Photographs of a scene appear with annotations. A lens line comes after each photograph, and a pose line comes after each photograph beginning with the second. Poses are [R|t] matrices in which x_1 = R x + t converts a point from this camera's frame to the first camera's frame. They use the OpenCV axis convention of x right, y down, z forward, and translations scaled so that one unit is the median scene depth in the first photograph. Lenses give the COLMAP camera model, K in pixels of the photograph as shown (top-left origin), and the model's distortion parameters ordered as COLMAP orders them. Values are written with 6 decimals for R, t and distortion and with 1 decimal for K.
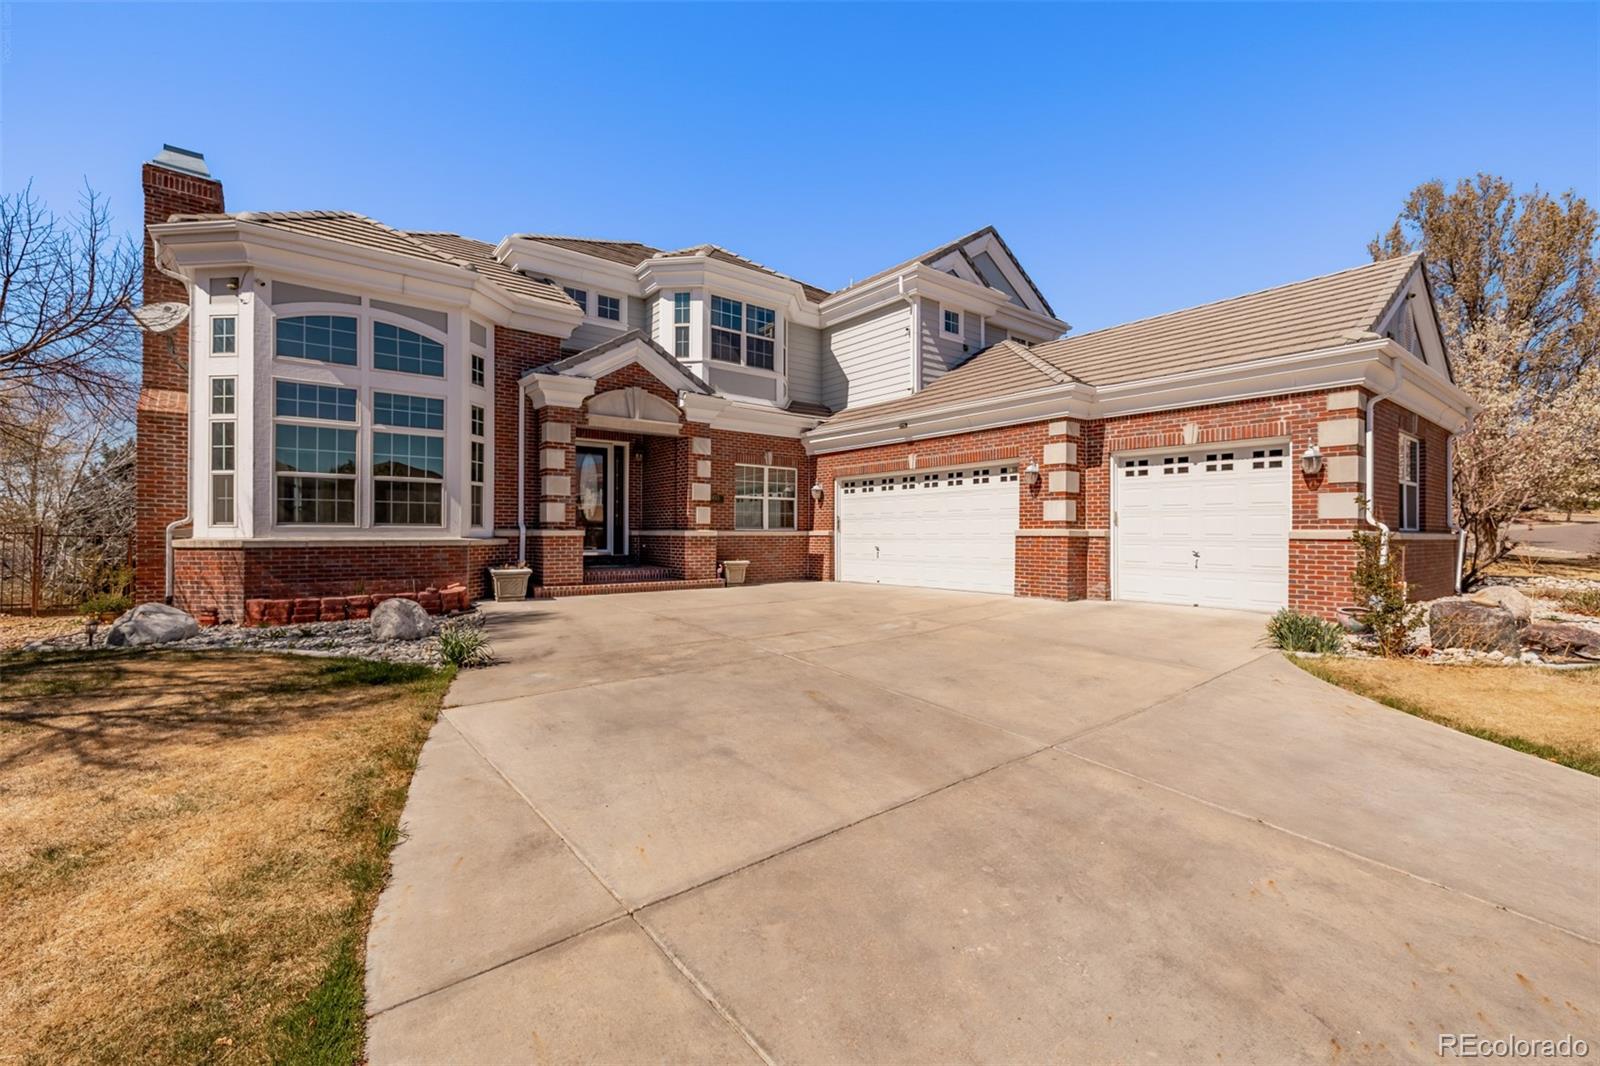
lens RADIAL K [[675.9, 0, 801.6], [0, 675.9, 532.6], [0, 0, 1]] dist [-0.023742, -0.000249]
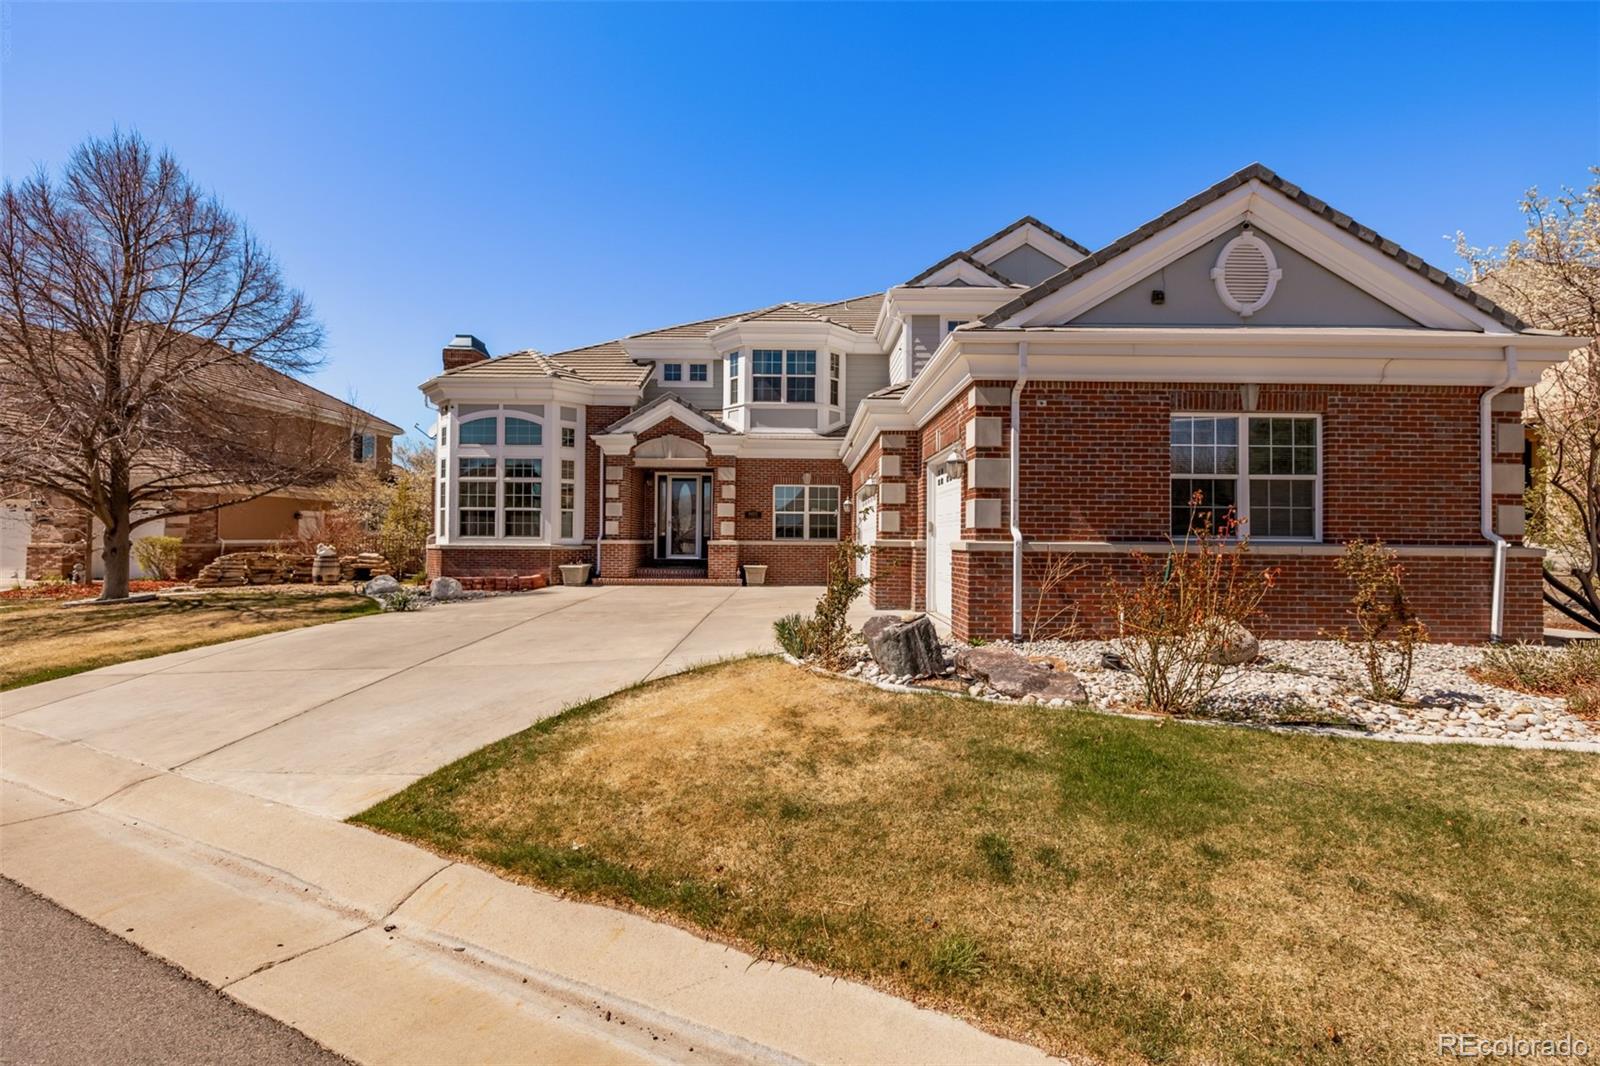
lens RADIAL K [[675.9, 0, 801.6], [0, 675.9, 532.7], [0, 0, 1]] dist [-0.023742, -0.000249]
pose [[0.785880, -0.005683, -0.618353, 0.851774], [-0.003478, 0.999901, -0.013609, -0.000962], [0.618369, 0.012845, 0.785783, 0.103478]]
